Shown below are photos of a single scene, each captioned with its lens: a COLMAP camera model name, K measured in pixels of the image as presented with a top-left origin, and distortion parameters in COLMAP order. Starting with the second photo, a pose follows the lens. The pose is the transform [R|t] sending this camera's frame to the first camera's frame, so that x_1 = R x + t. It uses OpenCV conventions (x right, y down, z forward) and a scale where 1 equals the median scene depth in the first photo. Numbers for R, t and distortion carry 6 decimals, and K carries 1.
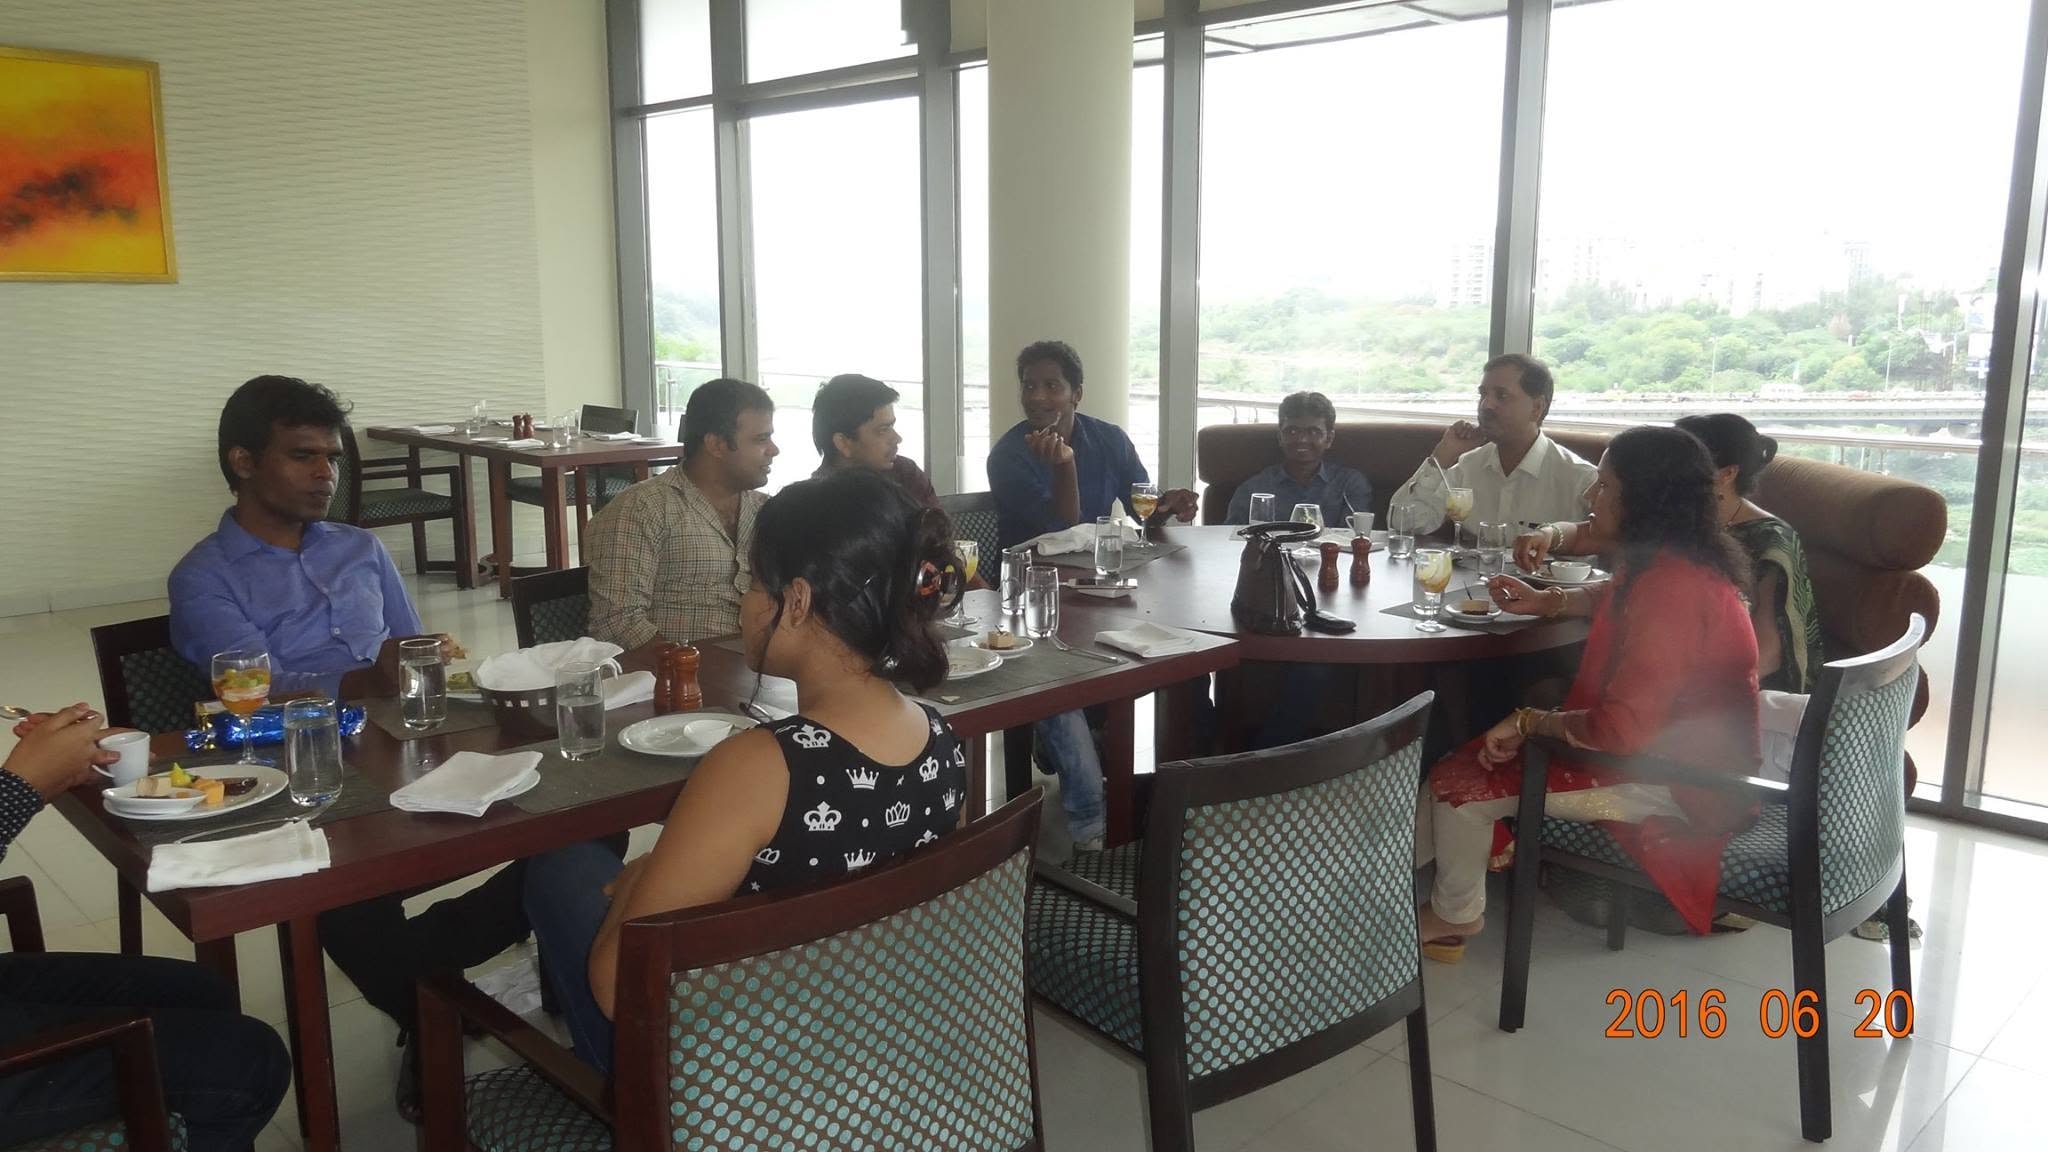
lens RADIAL K [[1514.2, 0, 1024.0], [0, 1514.2, 576.0], [0, 0, 1]] dist [0.026431, 0.001527]
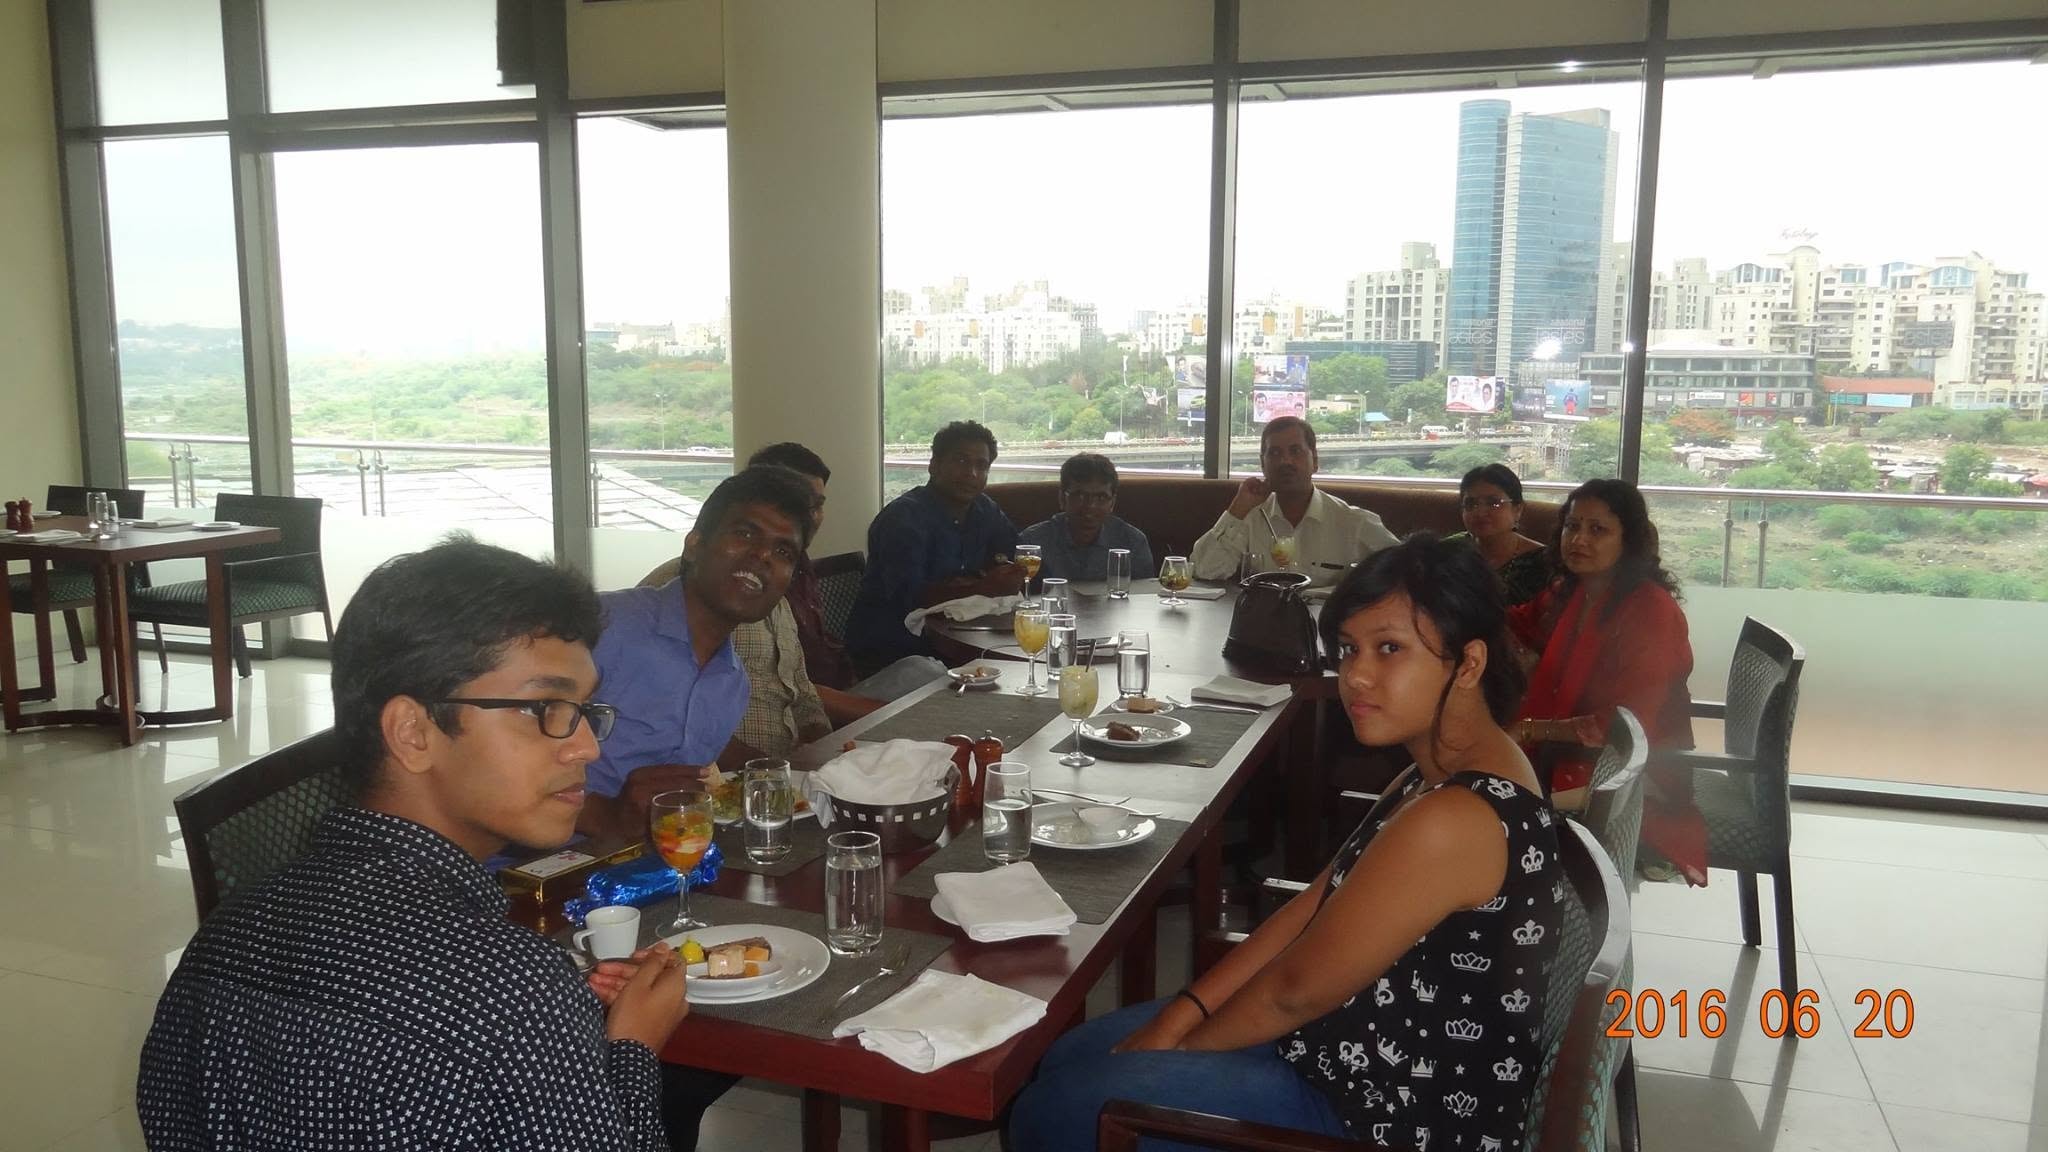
lens RADIAL K [[1537.1, 0, 1024.0], [0, 1537.1, 576.0], [0, 0, 1]] dist [0.009278, 0.004414]
pose [[0.900599, -0.057448, 0.430838, -0.192139], [0.073574, 0.997072, -0.020846, -0.009725], [-0.428379, 0.050472, 0.902189, 0.033742]]
